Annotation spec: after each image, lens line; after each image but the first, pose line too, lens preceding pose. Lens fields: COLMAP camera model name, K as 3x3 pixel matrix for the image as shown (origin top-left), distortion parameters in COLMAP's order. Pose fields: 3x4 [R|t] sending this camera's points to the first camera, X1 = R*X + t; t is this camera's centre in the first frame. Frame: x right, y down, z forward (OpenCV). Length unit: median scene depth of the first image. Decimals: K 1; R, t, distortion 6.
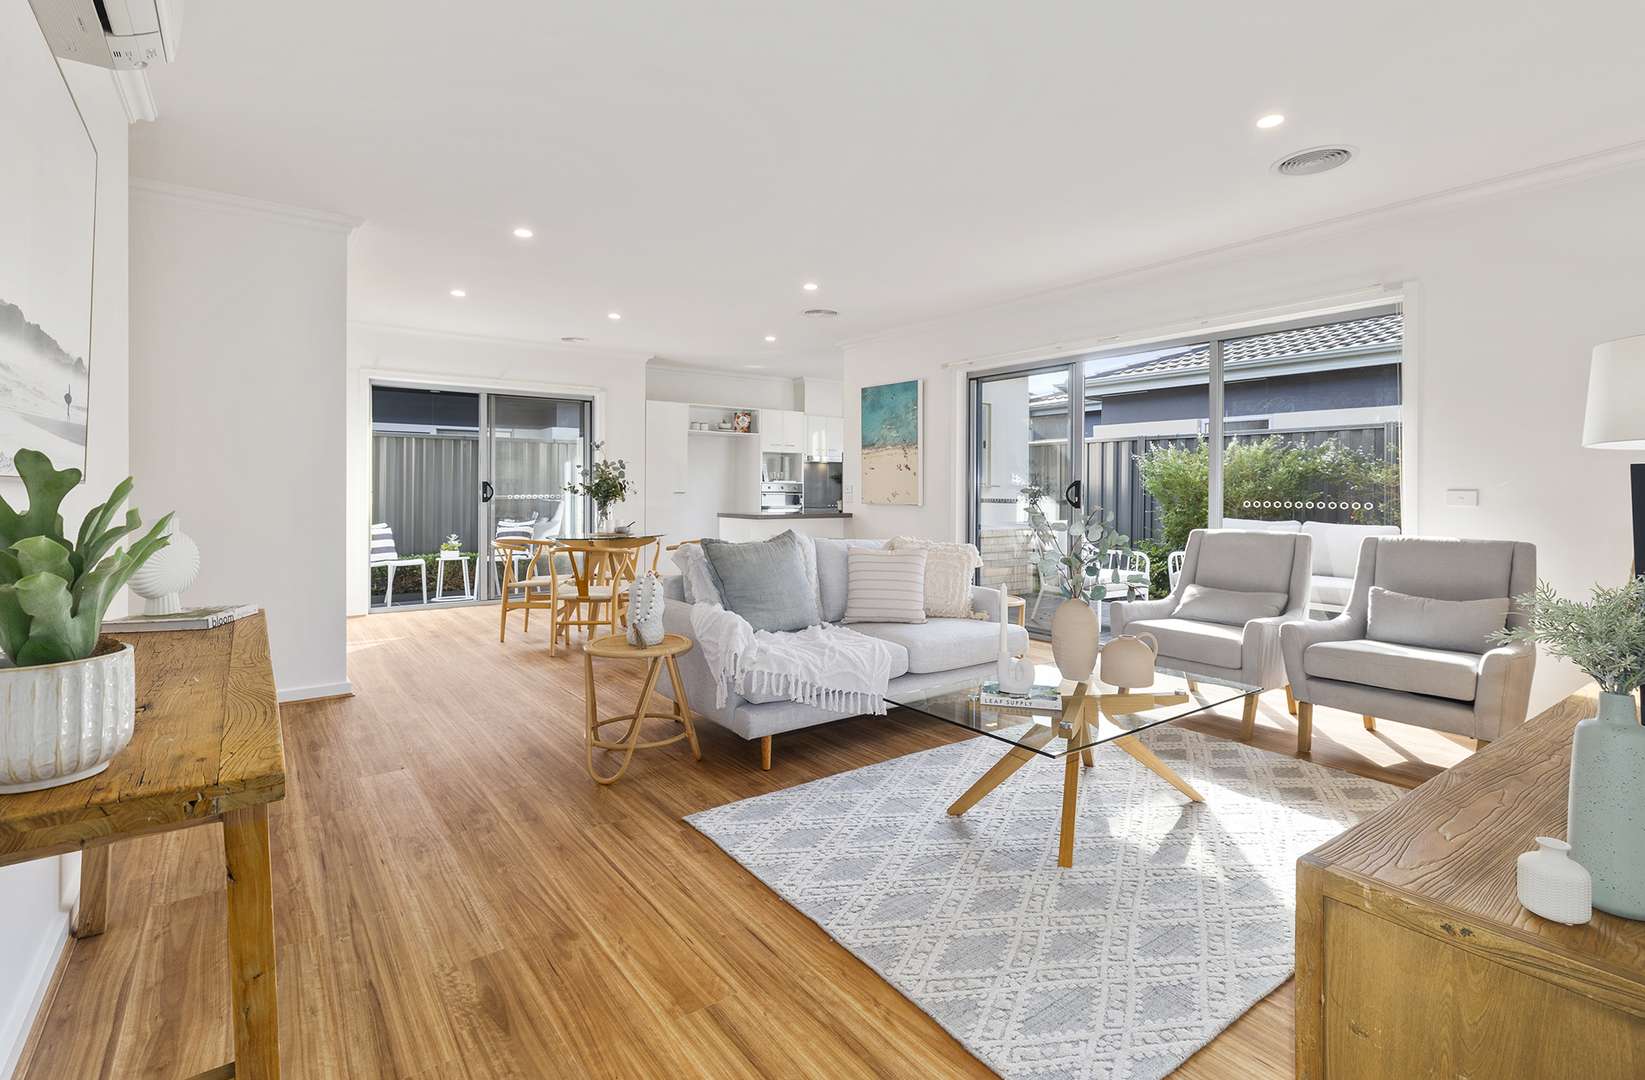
lens RADIAL K [[772.0, 0, 819.3], [0, 772.0, 489.5], [0, 0, 1]] dist [0.002151, 0.000262]
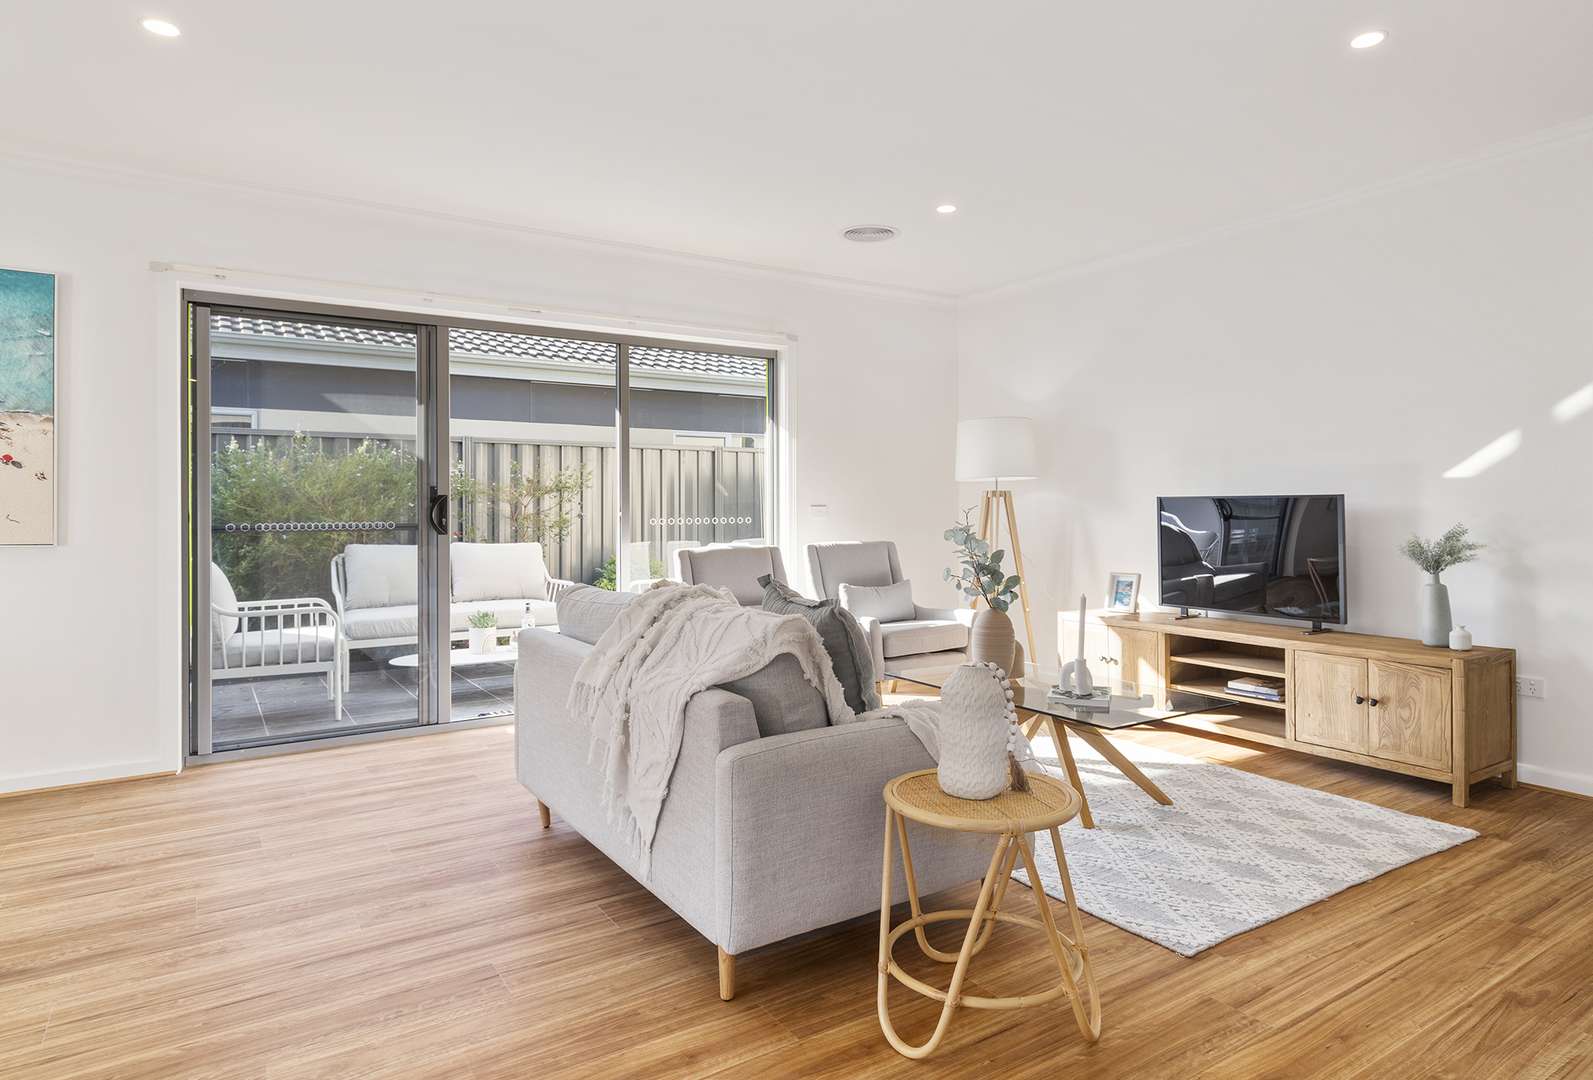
lens RADIAL K [[943.4, 0, 834.2], [0, 943.4, 502.6], [0, 0, 1]] dist [0.001837, 0.001619]
pose [[0.037844, -0.004826, 0.999272, -0.407307], [0.003532, 0.999983, 0.004695, -0.005209], [-0.999277, 0.003352, 0.037860, 0.486672]]
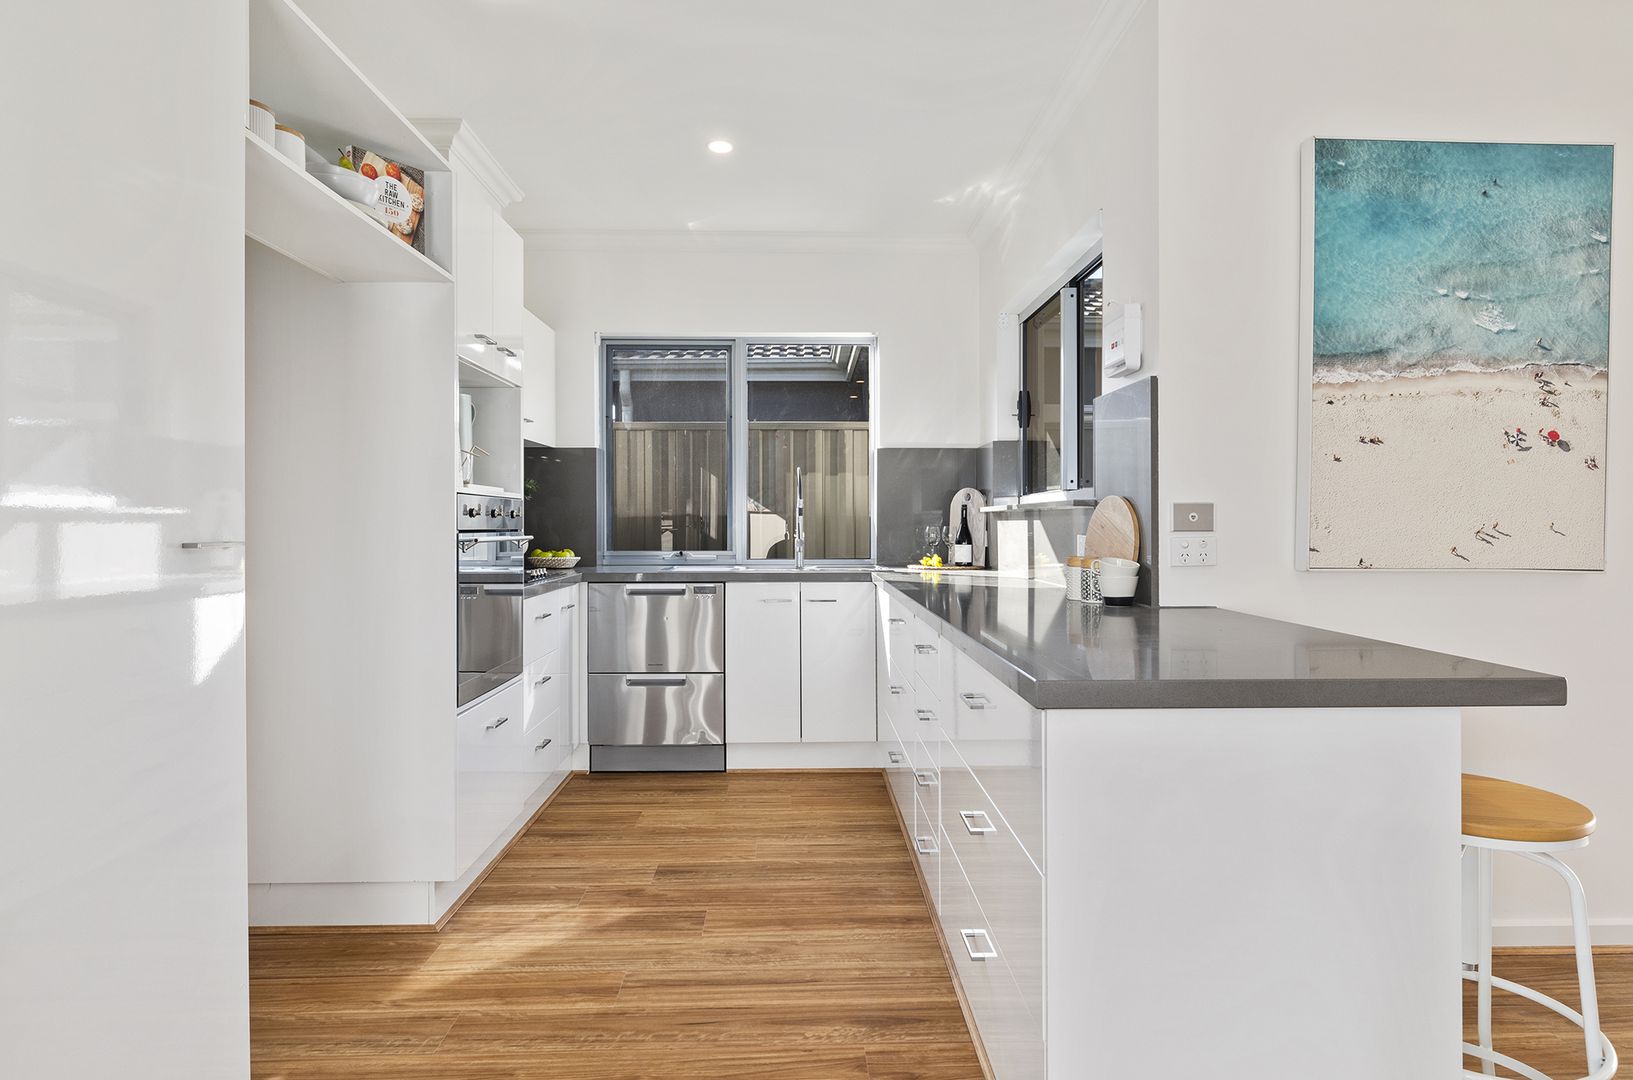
lens RADIAL K [[918.7, 0, 820.3], [0, 918.7, 523.2], [0, 0, 1]] dist [-0.001172, -0.000362]
pose [[0.566291, -0.007658, 0.824170, -0.320706], [0.002190, 0.999967, 0.007787, -0.000738], [-0.824202, -0.002604, 0.566290, 1.005978]]
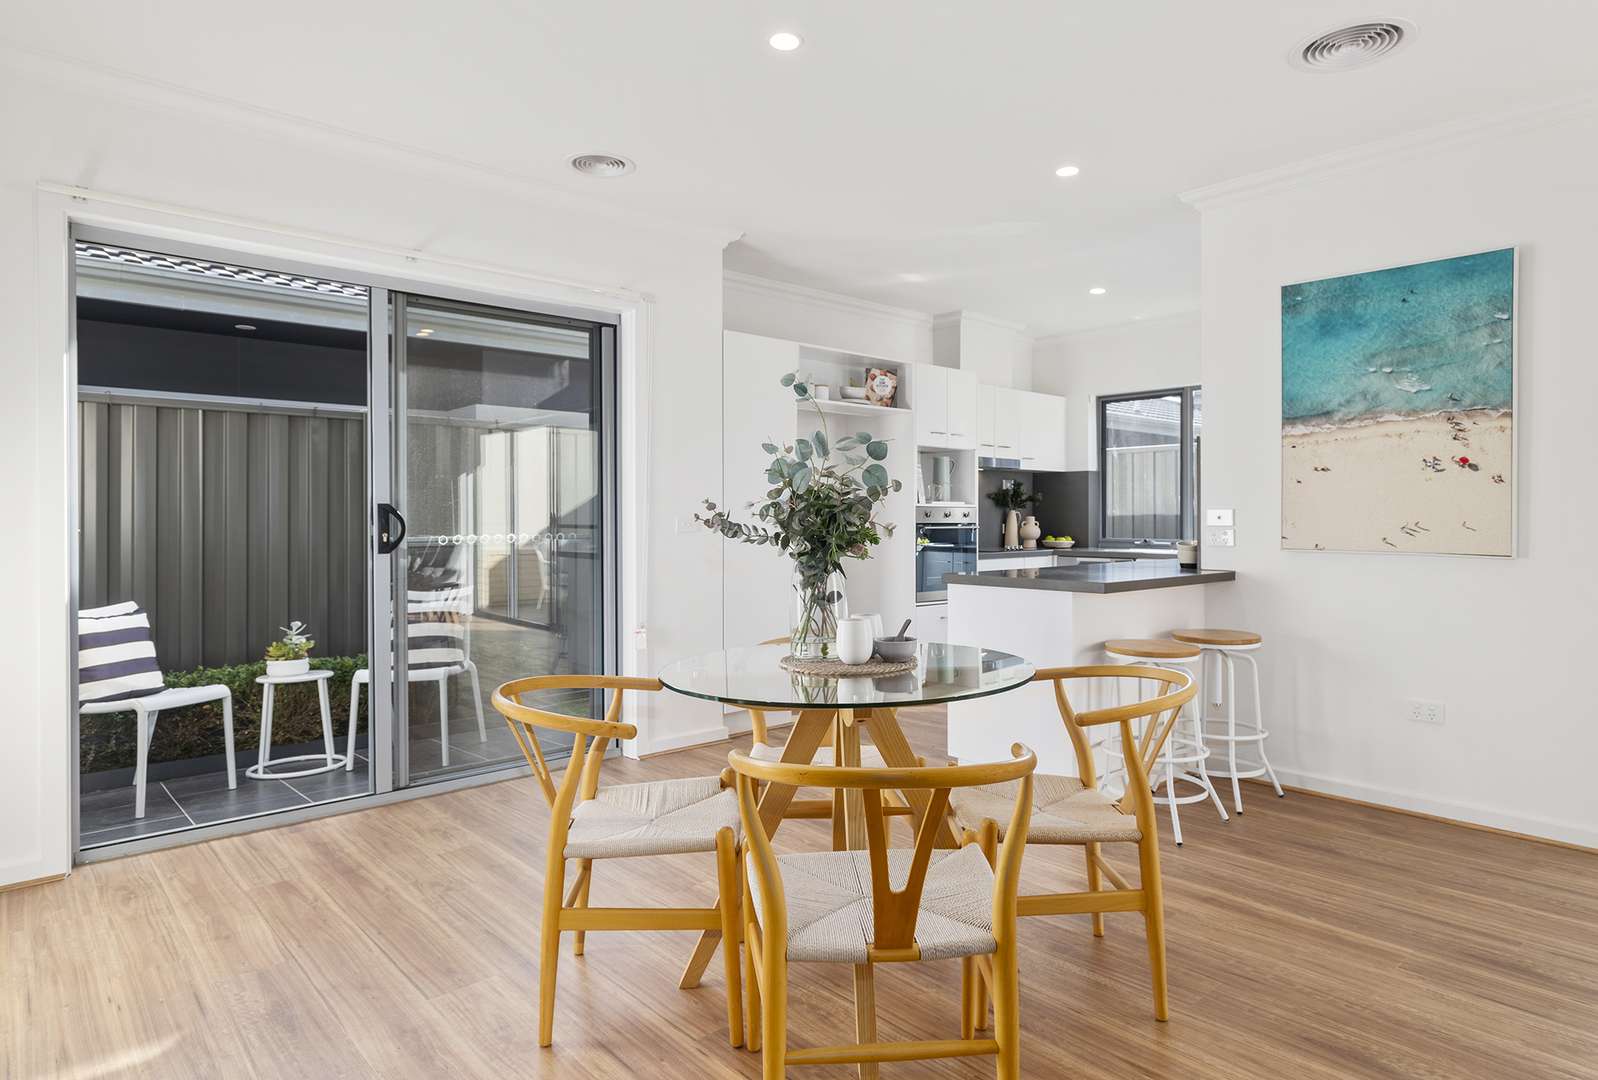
lens RADIAL K [[907.1, 0, 804.5], [0, 907.1, 517.6], [0, 0, 1]] dist [-0.003810, -0.001369]
pose [[0.994872, -0.005965, 0.100969, -0.280589], [0.005738, 0.999980, 0.002535, -0.003000], [-0.100982, -0.001943, 0.994886, 0.538936]]
